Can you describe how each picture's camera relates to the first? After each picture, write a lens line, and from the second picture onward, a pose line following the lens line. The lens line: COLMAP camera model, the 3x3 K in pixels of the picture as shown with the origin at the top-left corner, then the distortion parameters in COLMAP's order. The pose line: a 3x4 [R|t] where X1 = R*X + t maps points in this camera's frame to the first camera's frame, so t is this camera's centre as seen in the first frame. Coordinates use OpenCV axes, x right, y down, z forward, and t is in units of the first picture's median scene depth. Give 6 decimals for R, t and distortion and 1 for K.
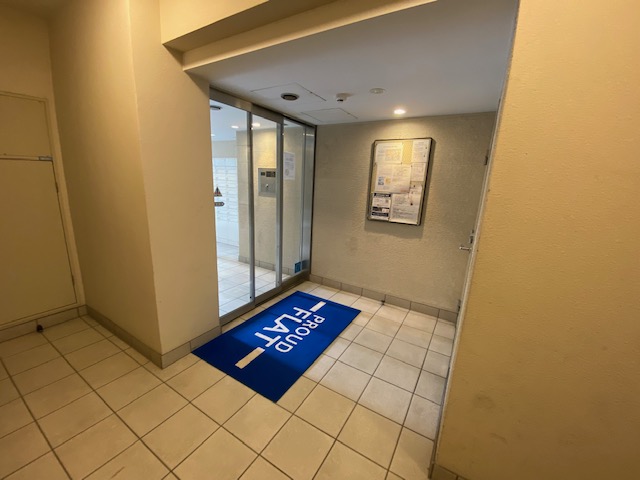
lens RADIAL K [[258.8, 0, 320.1], [0, 258.8, 243.3], [0, 0, 1]] dist [0.059999, -0.046729]
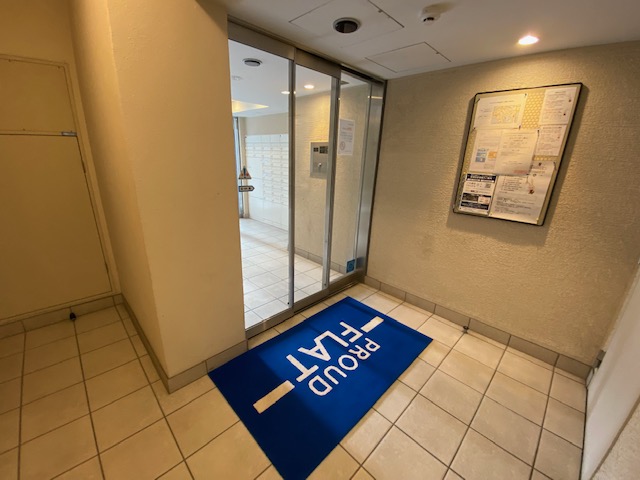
lens RADIAL K [[261.1, 0, 317.7], [0, 261.1, 241.7], [0, 0, 1]] dist [0.020217, -0.020741]
pose [[0.968786, 0.066101, -0.238922, 0.004542], [-0.049664, 0.996007, 0.074181, -0.051038], [0.242871, -0.060000, 0.968201, 0.243719]]
